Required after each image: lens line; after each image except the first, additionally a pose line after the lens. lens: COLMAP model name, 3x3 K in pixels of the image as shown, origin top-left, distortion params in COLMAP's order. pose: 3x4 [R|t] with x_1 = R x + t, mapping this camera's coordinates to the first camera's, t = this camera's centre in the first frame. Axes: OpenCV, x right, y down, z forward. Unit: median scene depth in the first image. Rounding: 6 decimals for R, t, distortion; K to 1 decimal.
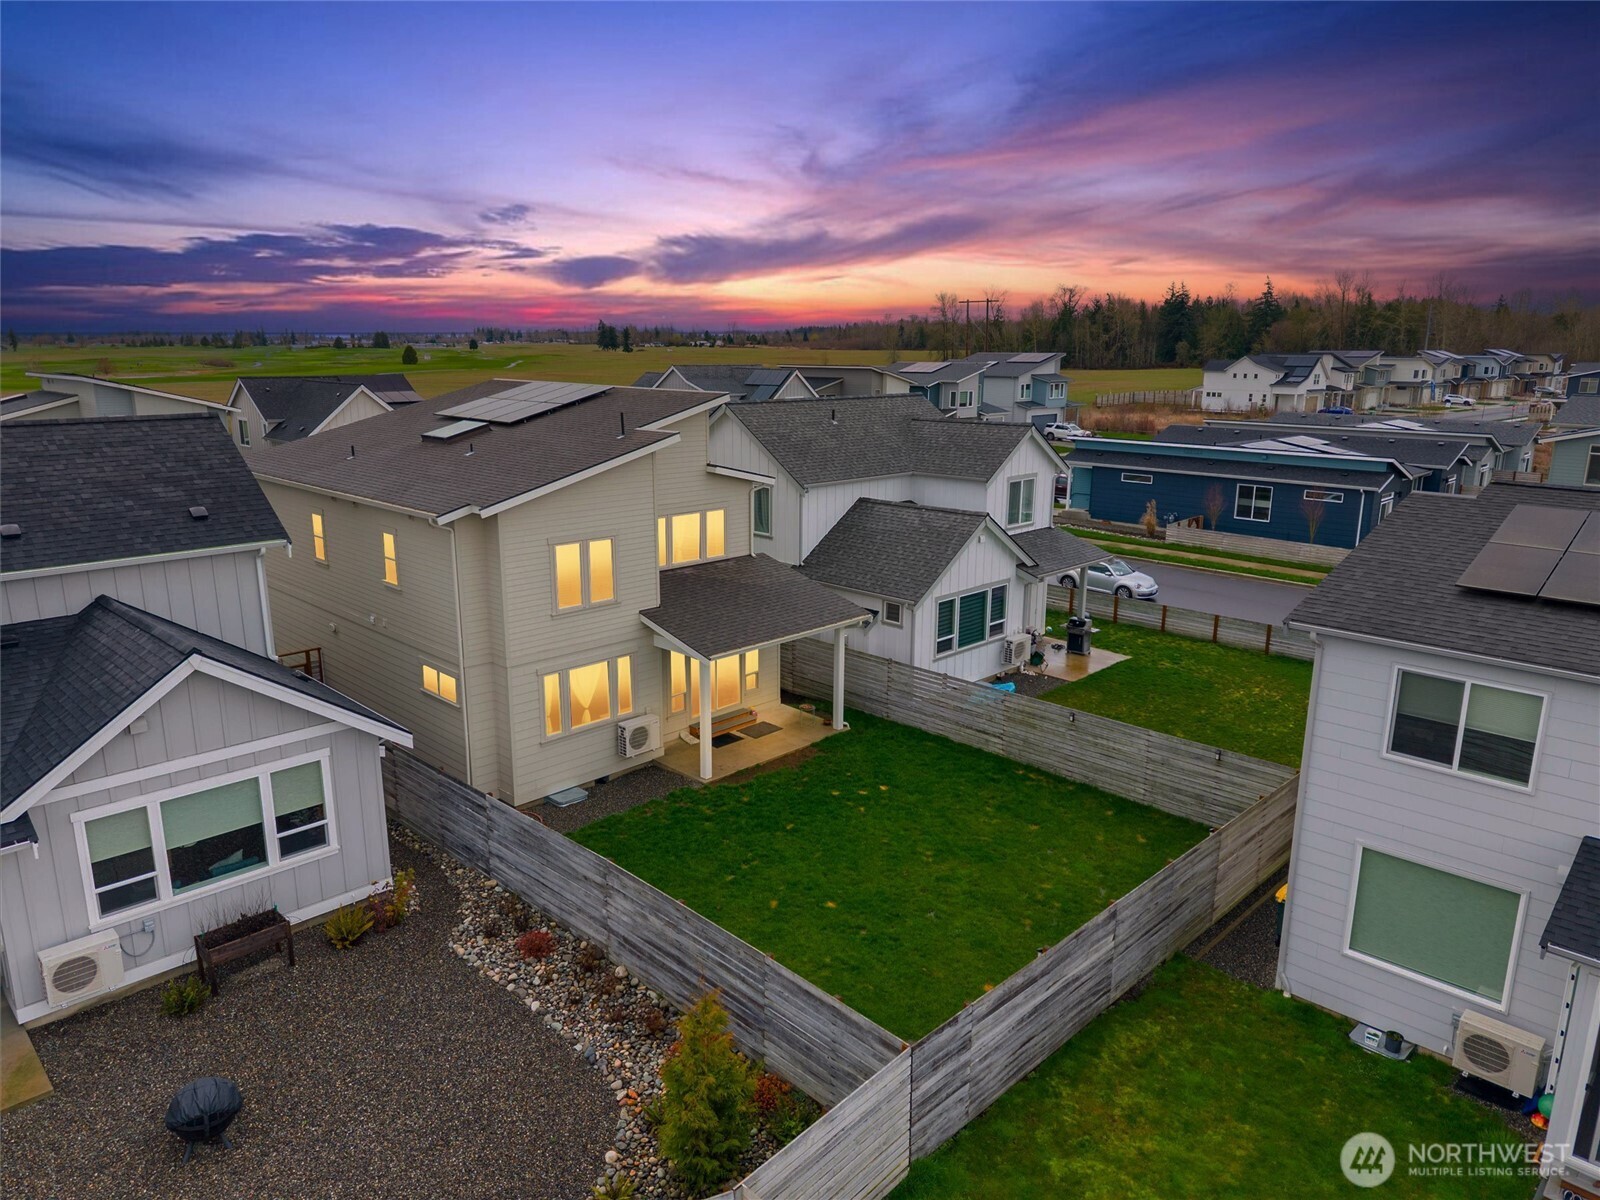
lens RADIAL K [[1065.5, 0, 799.7], [0, 1065.5, 599.3], [0, 0, 1]] dist [0.002606, 0.000419]
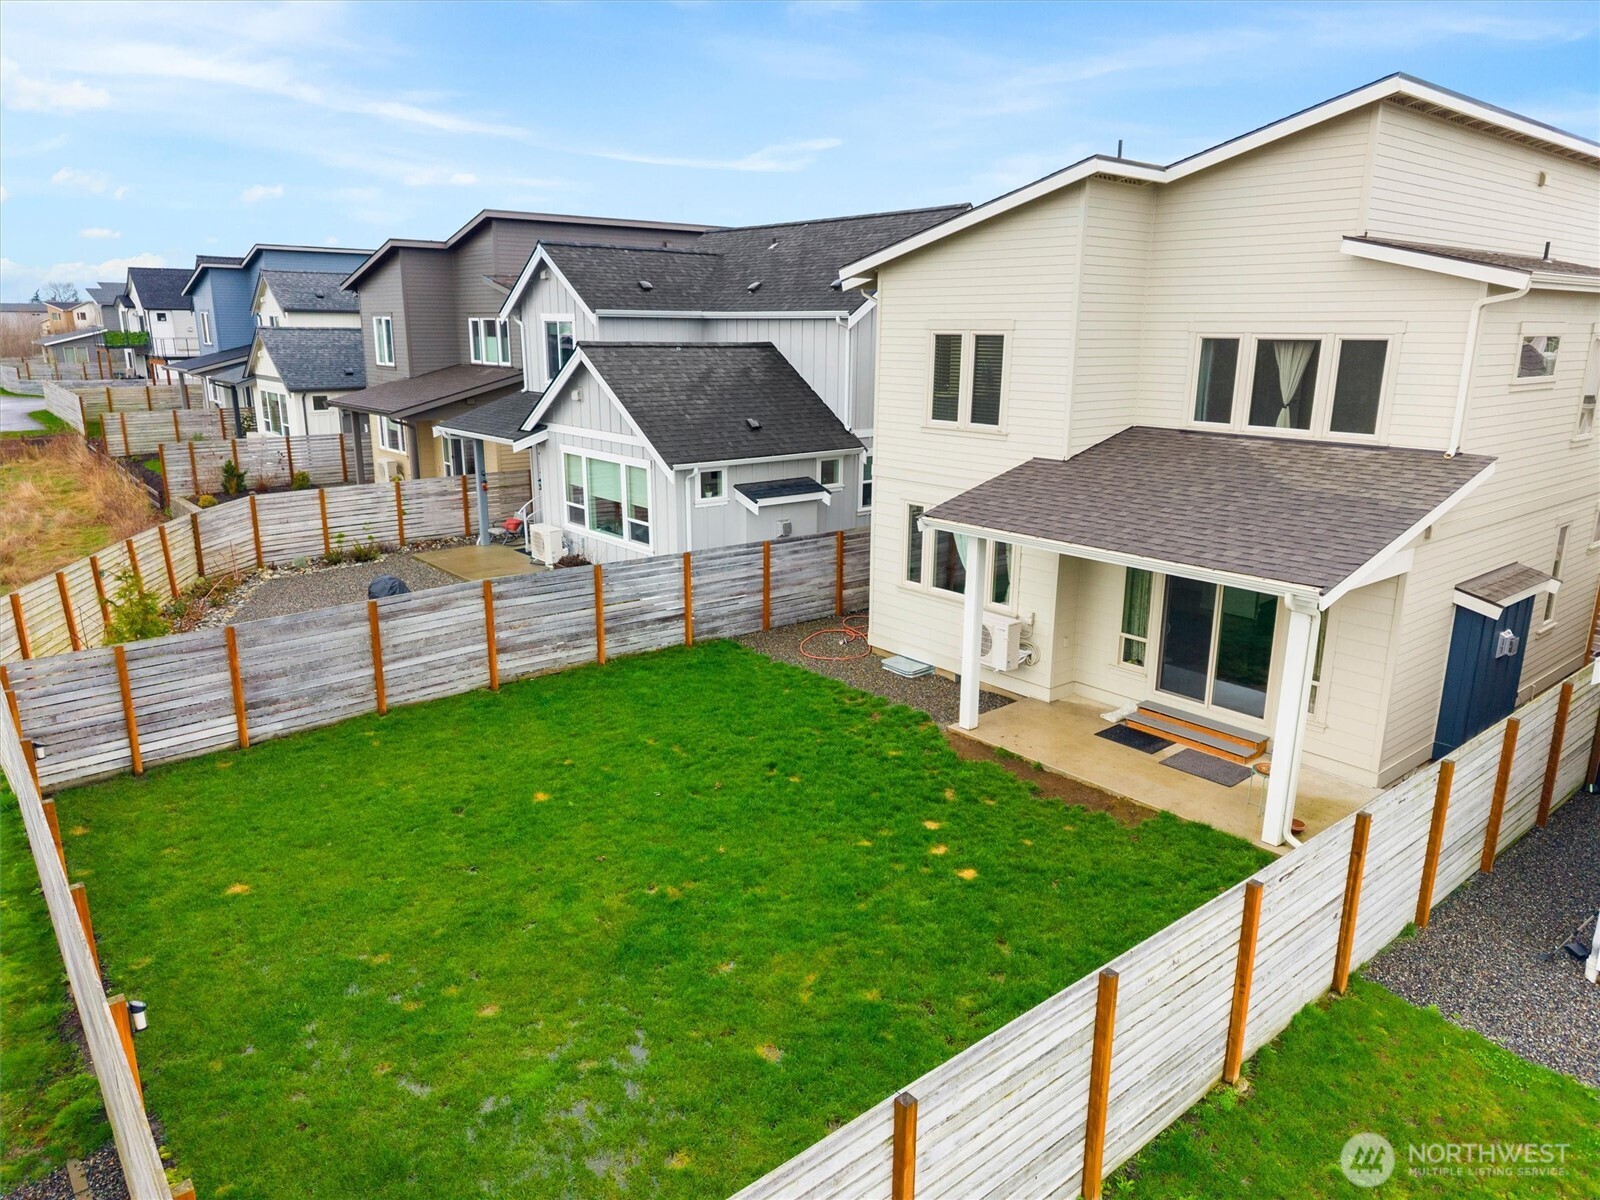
lens RADIAL K [[1065.5, 0, 801.0], [0, 1065.5, 599.9], [0, 0, 1]] dist [0.002606, 0.000419]
pose [[-0.095156, 0.247462, -0.964214, 0.683132], [-0.235003, 0.935647, 0.263322, -0.059763], [0.967326, 0.251649, -0.030878, 1.224545]]
